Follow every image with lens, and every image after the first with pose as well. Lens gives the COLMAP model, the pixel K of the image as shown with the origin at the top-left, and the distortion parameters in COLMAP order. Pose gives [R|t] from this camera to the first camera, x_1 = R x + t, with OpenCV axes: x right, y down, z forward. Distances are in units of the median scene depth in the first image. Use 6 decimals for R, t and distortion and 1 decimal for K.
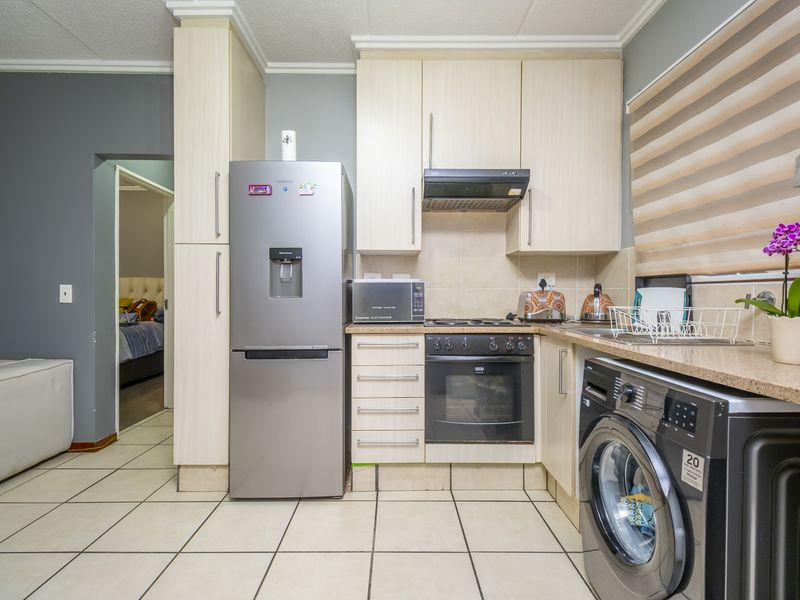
lens RADIAL K [[395.1, 0, 399.0], [0, 395.1, 300.6], [0, 0, 1]] dist [0.016901, -0.004695]
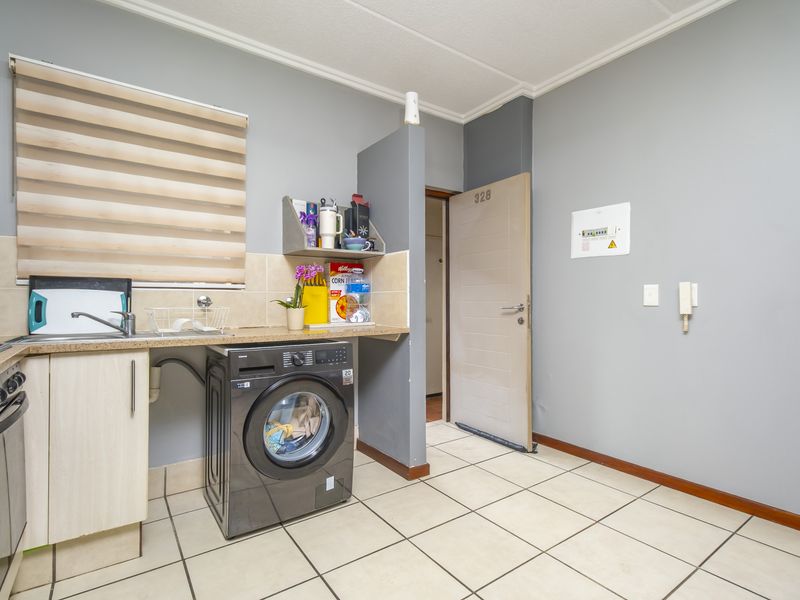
lens RADIAL K [[395.1, 0, 400.0], [0, 395.1, 298.0], [0, 0, 1]] dist [0.016901, -0.004695]
pose [[-0.552332, 0.000413, 0.833624, -0.610307], [0.009991, 0.999931, 0.006125, -0.012210], [-0.833564, 0.011712, -0.552298, 0.954154]]
